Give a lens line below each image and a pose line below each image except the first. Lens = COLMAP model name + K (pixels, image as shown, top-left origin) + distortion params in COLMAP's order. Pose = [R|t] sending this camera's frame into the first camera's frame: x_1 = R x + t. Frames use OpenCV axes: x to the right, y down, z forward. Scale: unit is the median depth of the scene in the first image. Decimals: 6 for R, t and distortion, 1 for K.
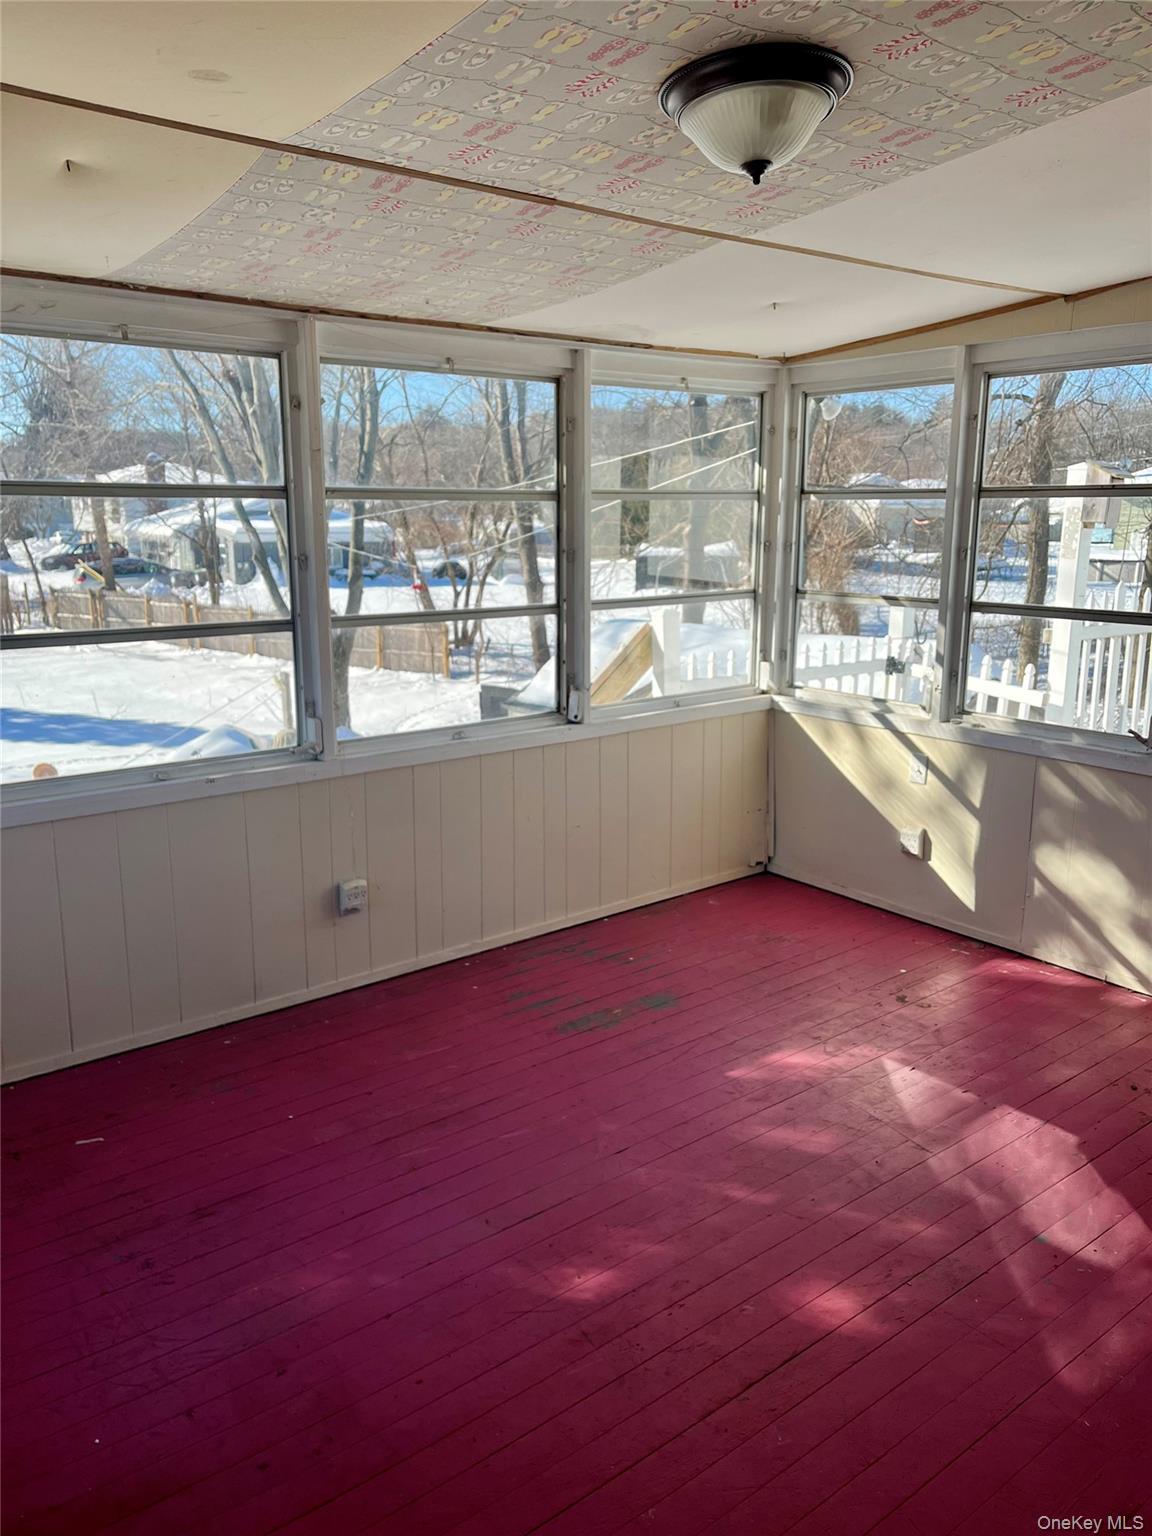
lens RADIAL K [[1136.7, 0, 582.6], [0, 1136.7, 768.4], [0, 0, 1]] dist [0.007441, -0.001609]
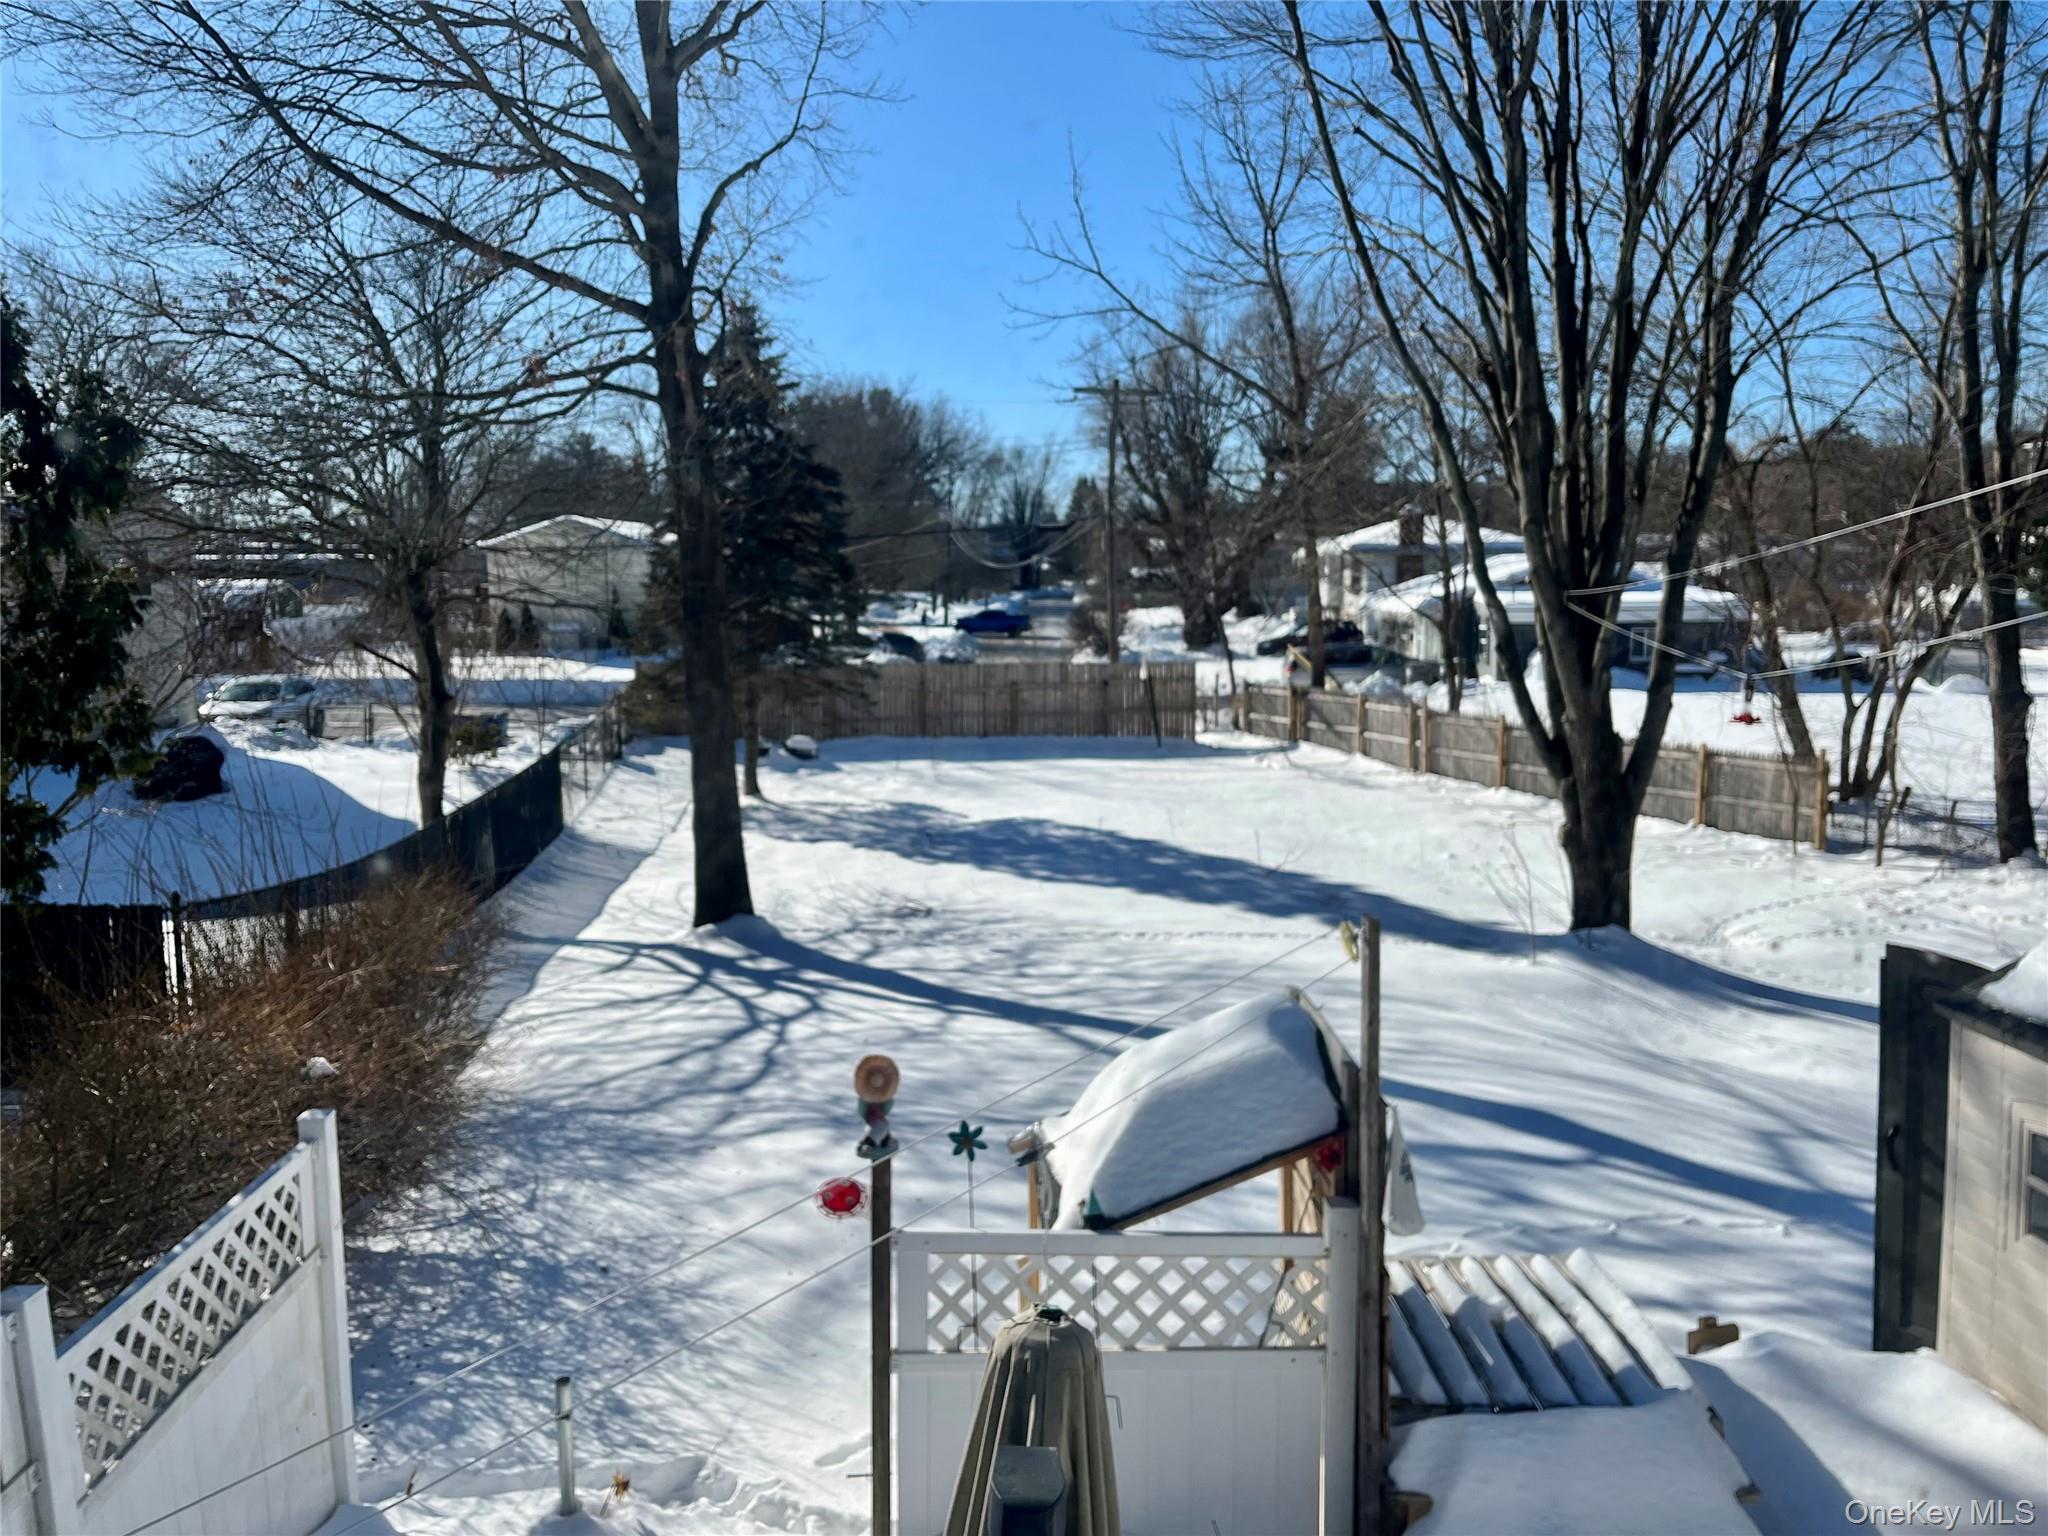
lens RADIAL K [[1515.6, 0, 1023.3], [0, 1515.6, 786.9], [0, 0, 1]] dist [0.007441, -0.001609]
pose [[0.818461, 0.065823, -0.570779, -0.009269], [-0.115208, 0.992042, -0.050798, -0.022391], [0.562893, 0.107334, 0.819531, 0.108912]]
